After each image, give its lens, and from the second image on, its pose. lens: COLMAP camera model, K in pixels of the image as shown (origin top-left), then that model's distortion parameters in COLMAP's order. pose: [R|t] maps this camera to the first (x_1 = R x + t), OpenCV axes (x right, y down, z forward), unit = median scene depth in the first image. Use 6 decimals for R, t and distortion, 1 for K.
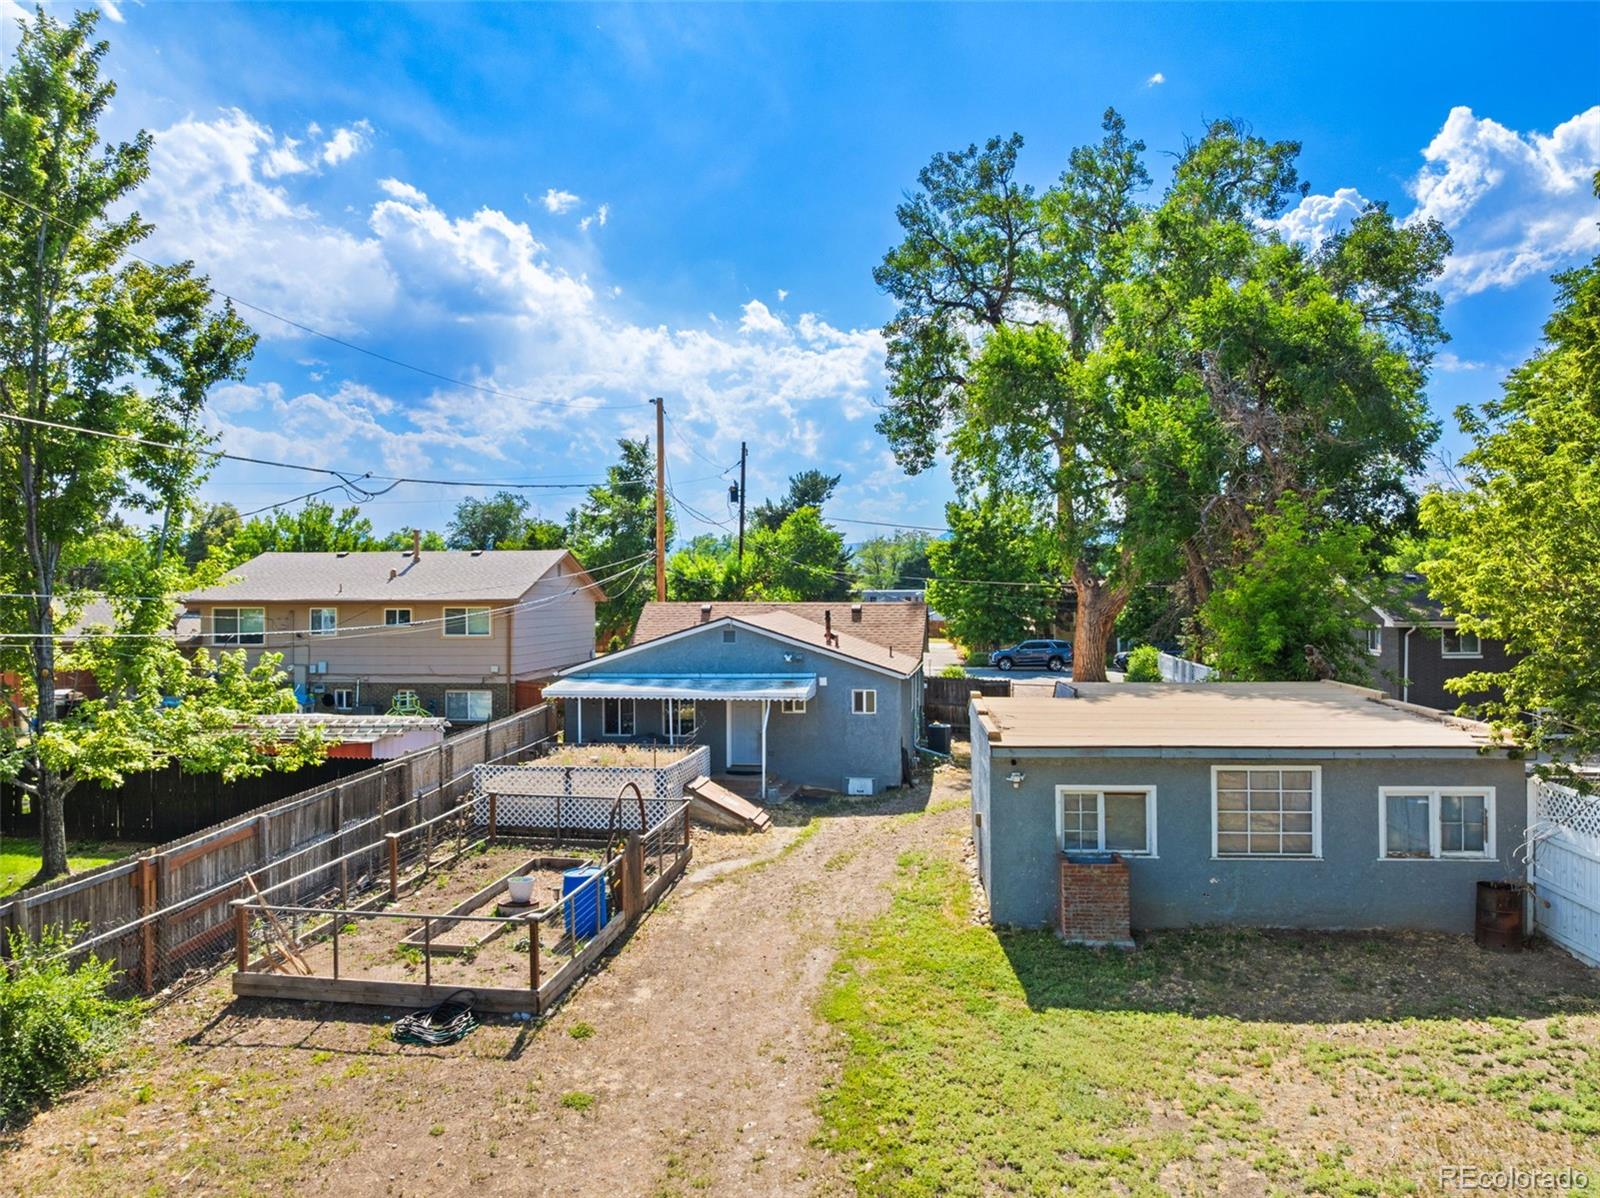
lens RADIAL K [[1122.1, 0, 800.0], [0, 1122.1, 599.0], [0, 0, 1]] dist [0.003120, -0.058201]
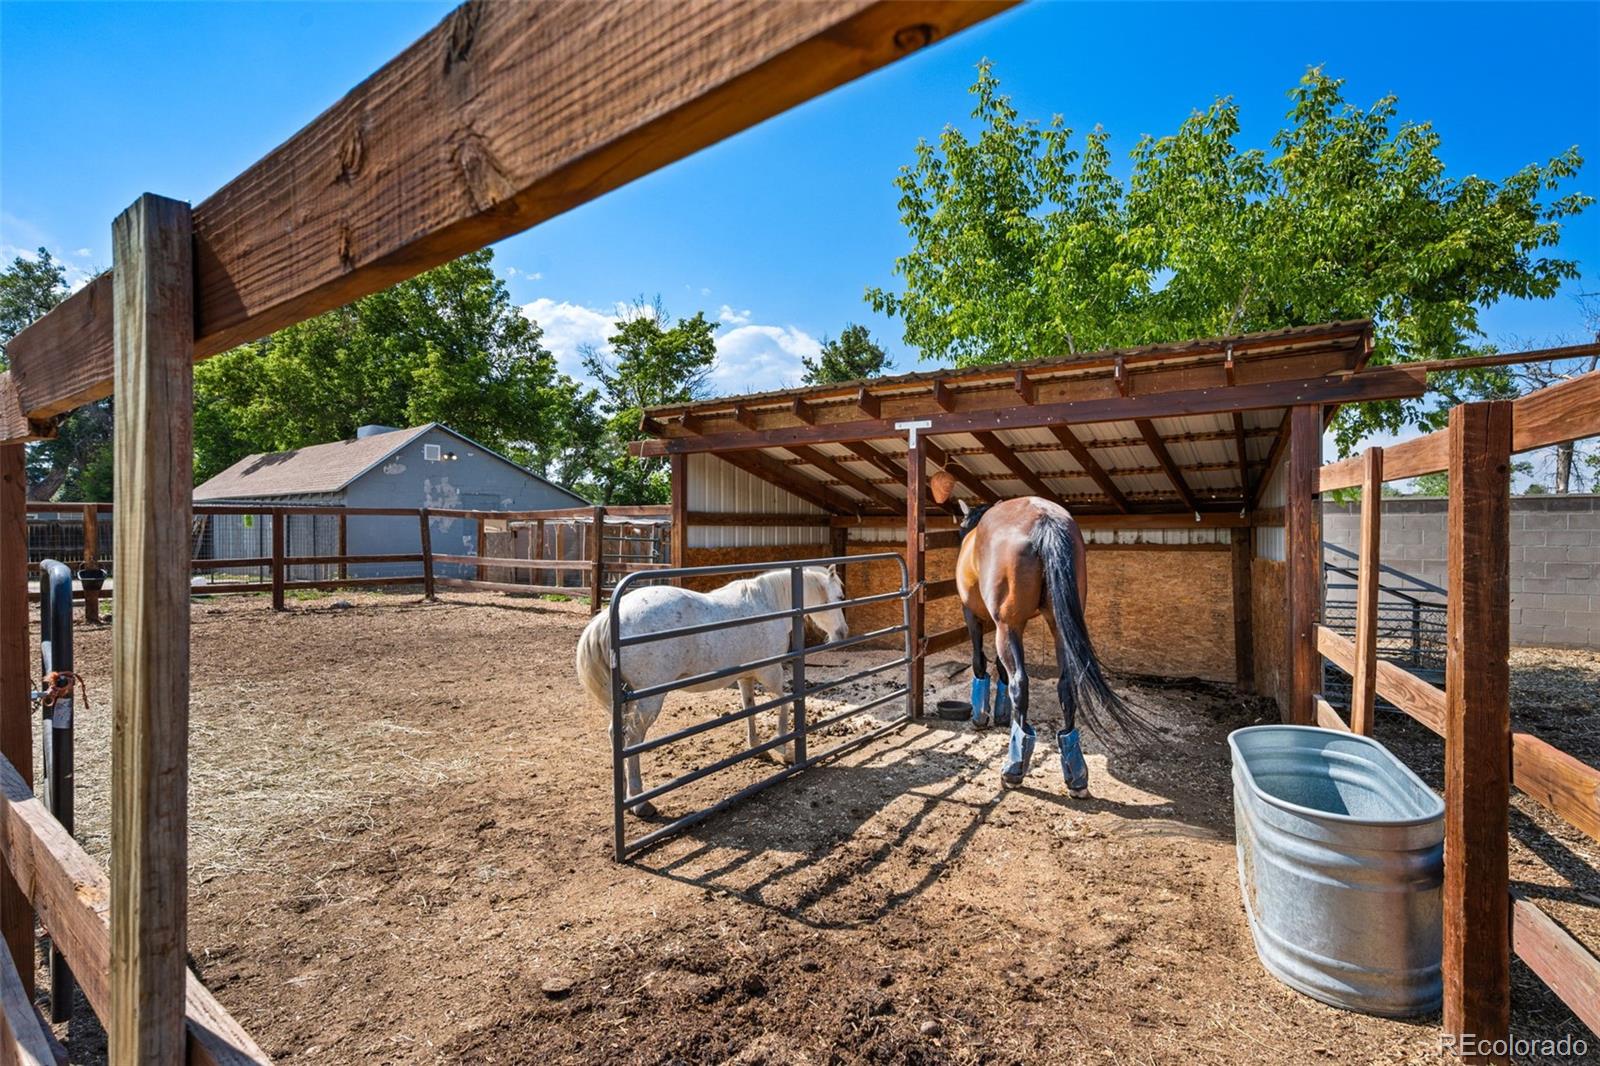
lens RADIAL K [[780.1, 0, 800.0], [0, 780.1, 533.0], [0, 0, 1]] dist [0.003785, -0.000679]
pose [[0.527788, 0.009825, 0.849319, -0.195061], [-0.003760, 0.999950, -0.009231, 0.087846], [-0.849368, 0.001679, 0.527799, -0.904656]]
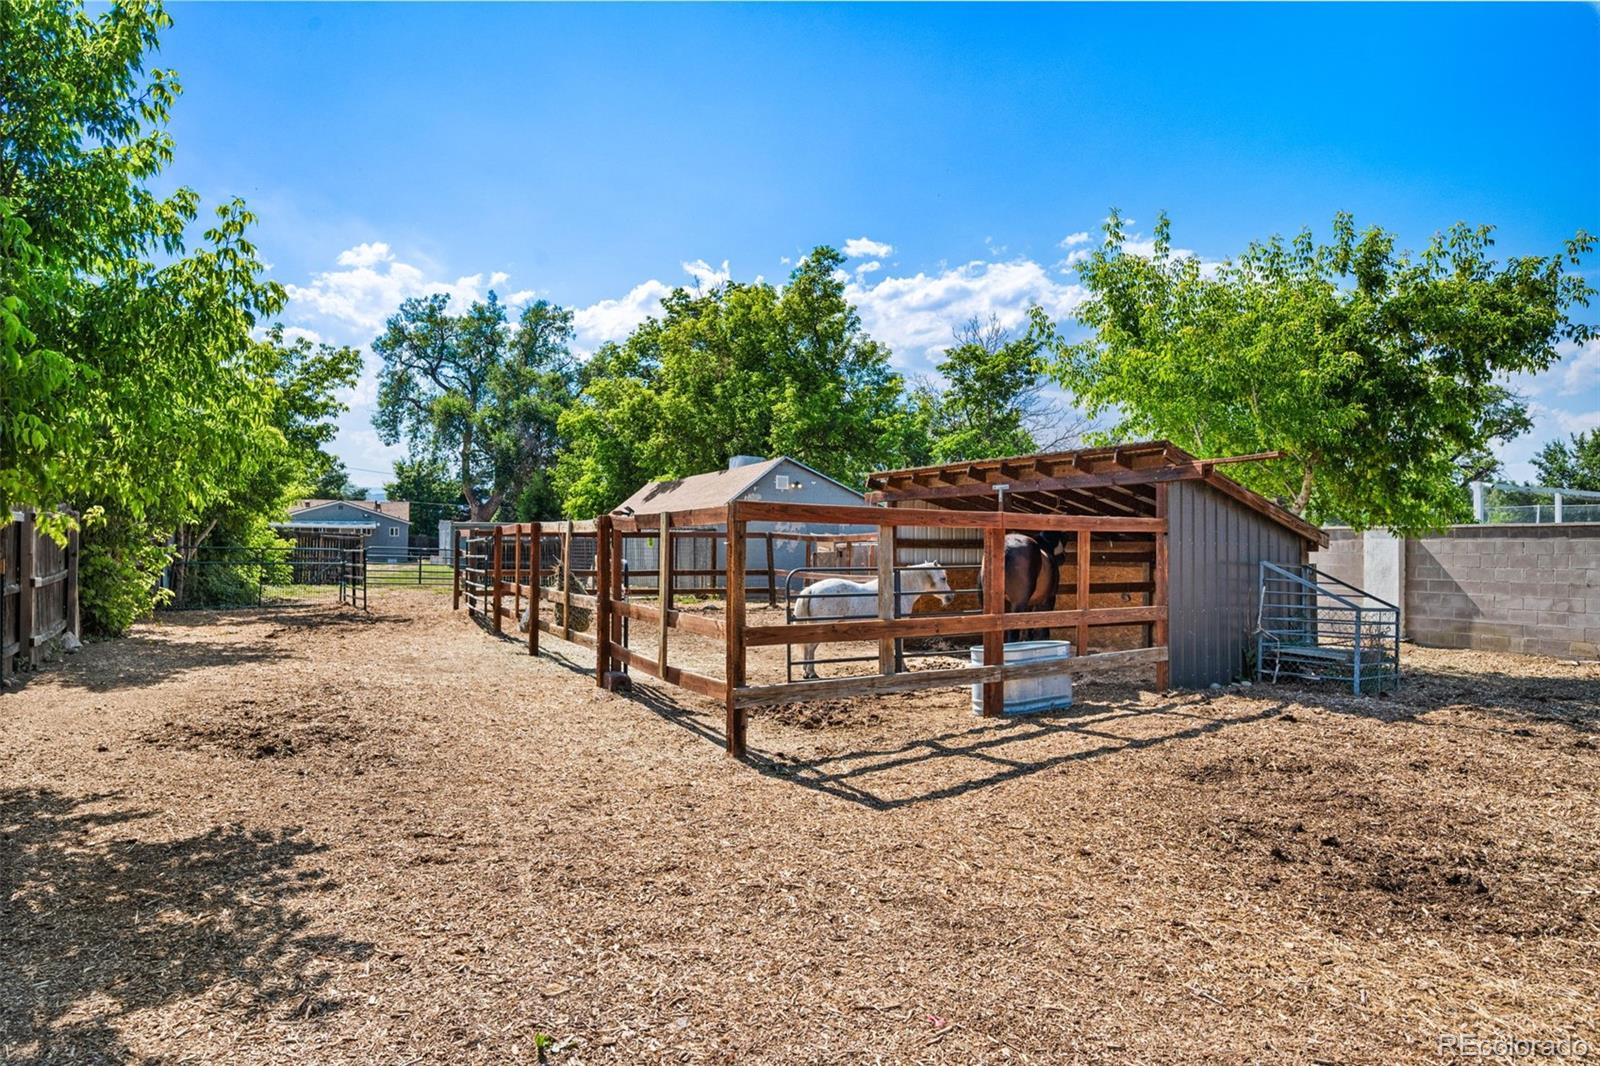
lens RADIAL K [[1039.9, 0, 800.0], [0, 1039.9, 533.0], [0, 0, 1]] dist [-0.021617, 0.000483]
pose [[0.850743, 0.025246, 0.524975, -0.268162], [-0.014074, 0.999582, -0.025264, 0.088743], [-0.525393, 0.014105, 0.850742, -1.061908]]
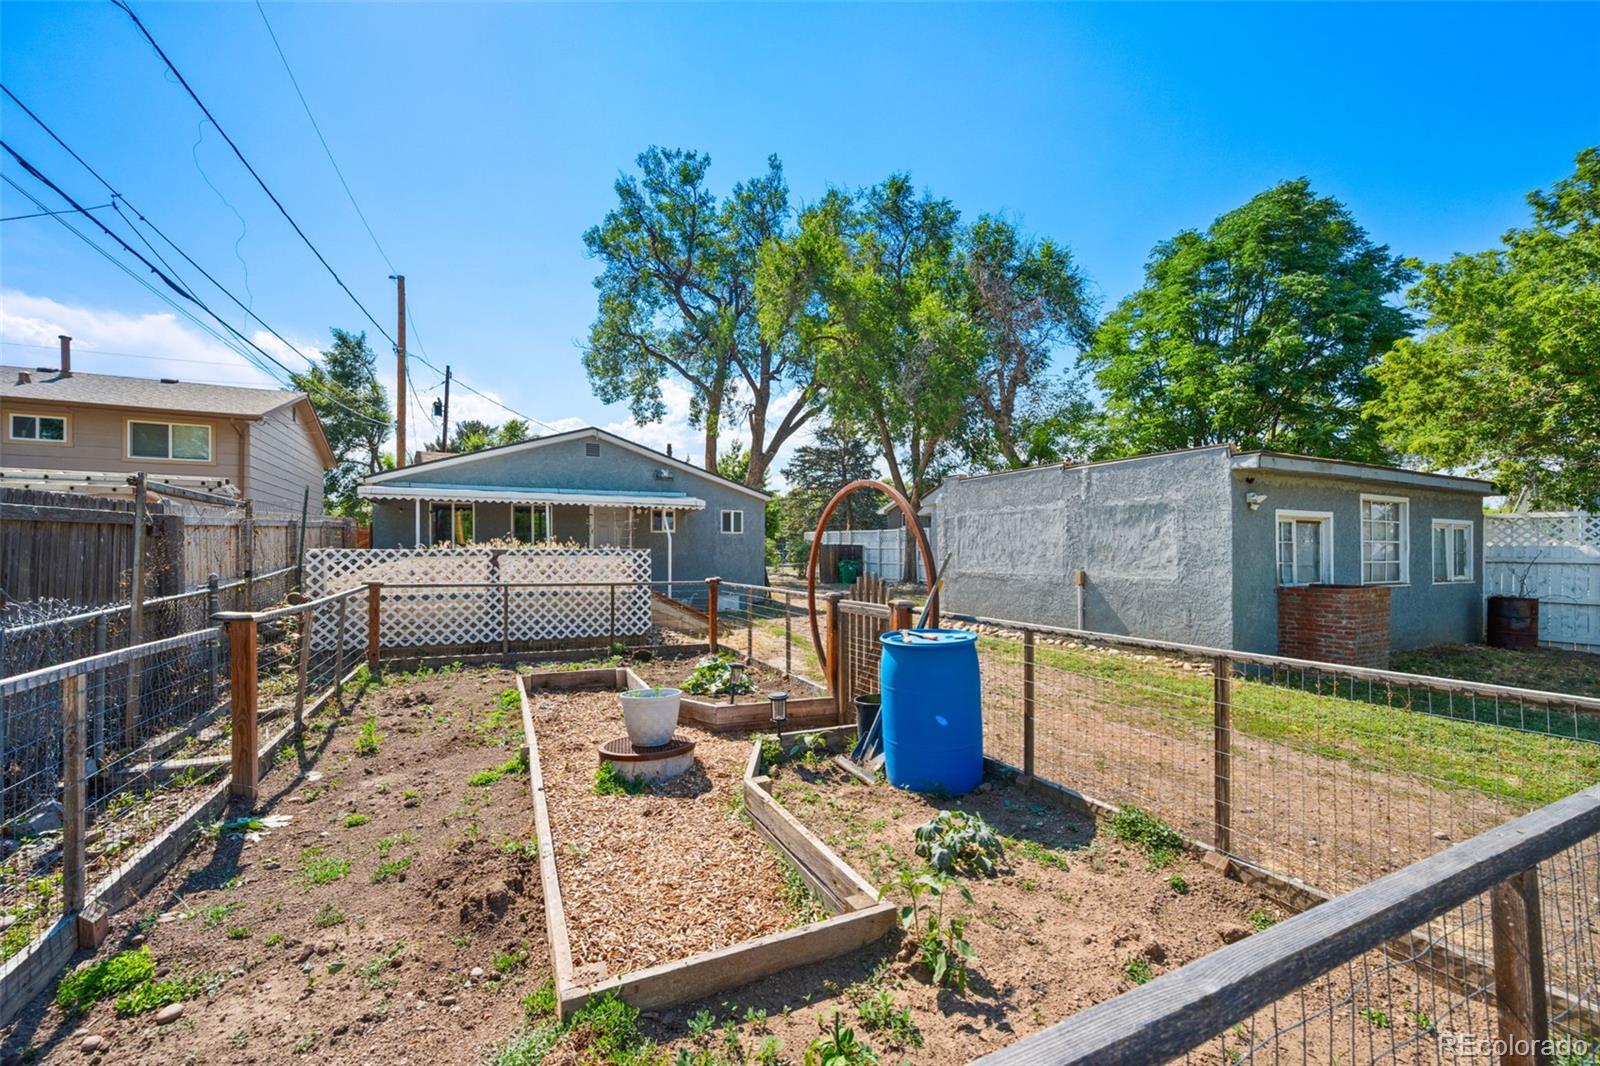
lens RADIAL K [[635.5, 0, 802.7], [0, 635.5, 550.2], [0, 0, 1]] dist [-0.000849, -0.000311]
pose [[0.835891, 0.011390, 0.548778, -0.128068], [-0.006333, 0.999918, -0.011108, 0.075404], [-0.548859, 0.005810, 0.835895, 0.289877]]
